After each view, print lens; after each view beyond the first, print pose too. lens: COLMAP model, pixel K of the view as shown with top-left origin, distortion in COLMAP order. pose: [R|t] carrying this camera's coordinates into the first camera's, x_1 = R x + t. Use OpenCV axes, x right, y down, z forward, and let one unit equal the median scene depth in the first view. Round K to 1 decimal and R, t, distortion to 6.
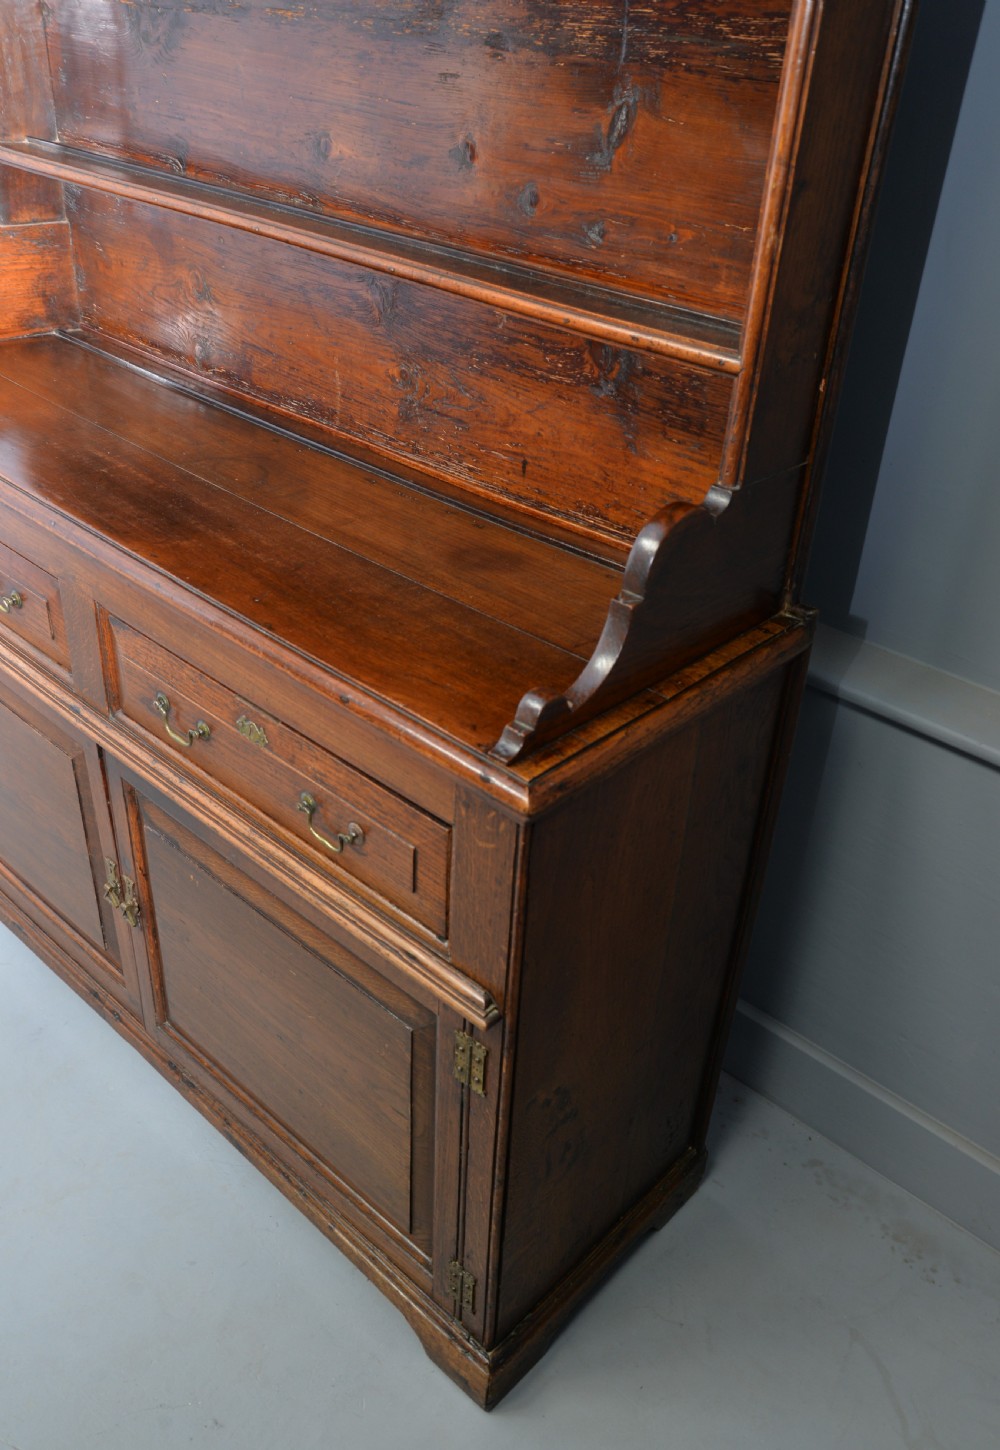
lens RADIAL K [[1197.0, 0, 515.7], [0, 1197.0, 751.4], [0, 0, 1]] dist [-0.028015, 0.035371]
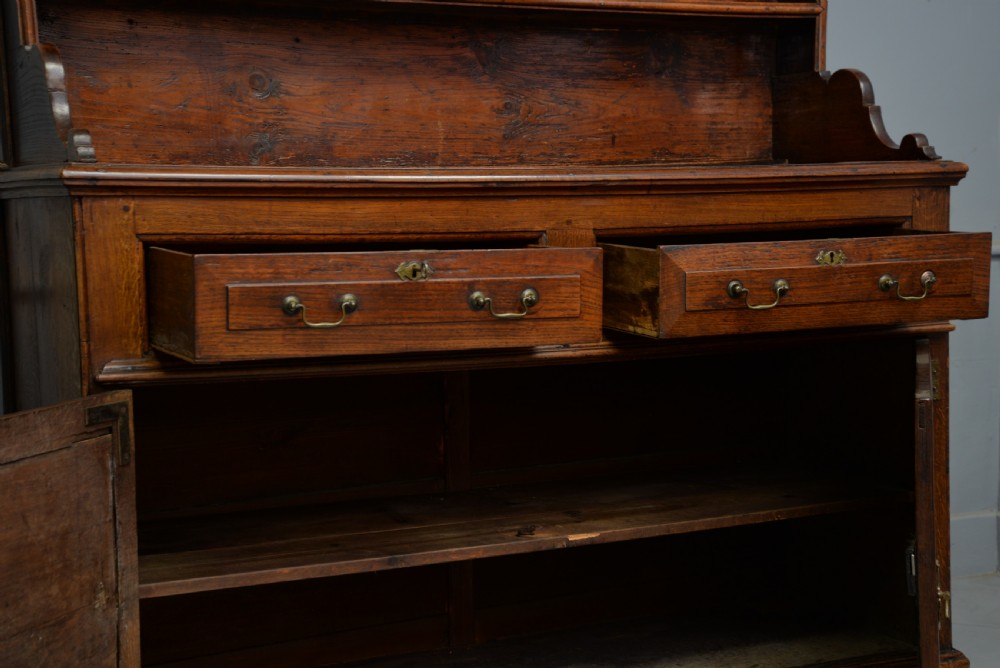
lens RADIAL K [[1567.4, 0, 499.6], [0, 1567.4, 341.7], [0, 0, 1]] dist [0.351876, 0.000000]
pose [[0.353624, -0.155375, 0.922393, -2.019116], [0.541459, 0.838100, -0.066407, 0.033586], [-0.762740, 0.522921, 0.380502, 0.499024]]
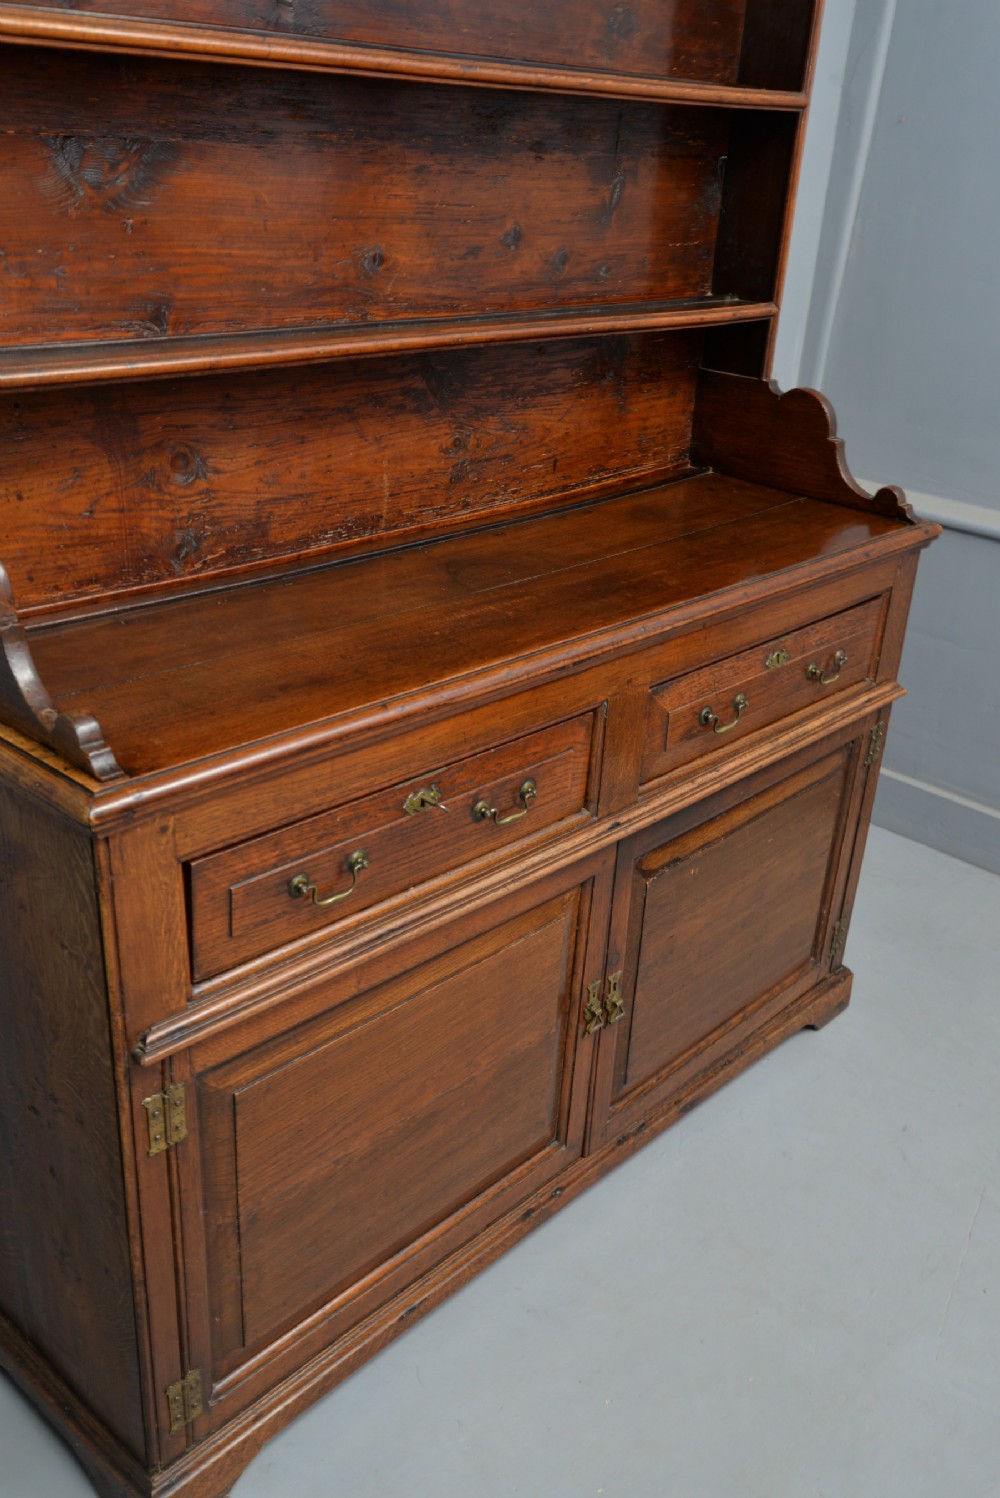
lens RADIAL K [[1350.7, 0, 495.7], [0, 1350.7, 755.9], [0, 0, 1]] dist [0.007970, 0.074879]
pose [[0.020328, -0.481108, 0.876426, -1.459447], [0.502681, 0.762667, 0.407001, -0.643794], [-0.864233, 0.432289, 0.257347, 0.852425]]
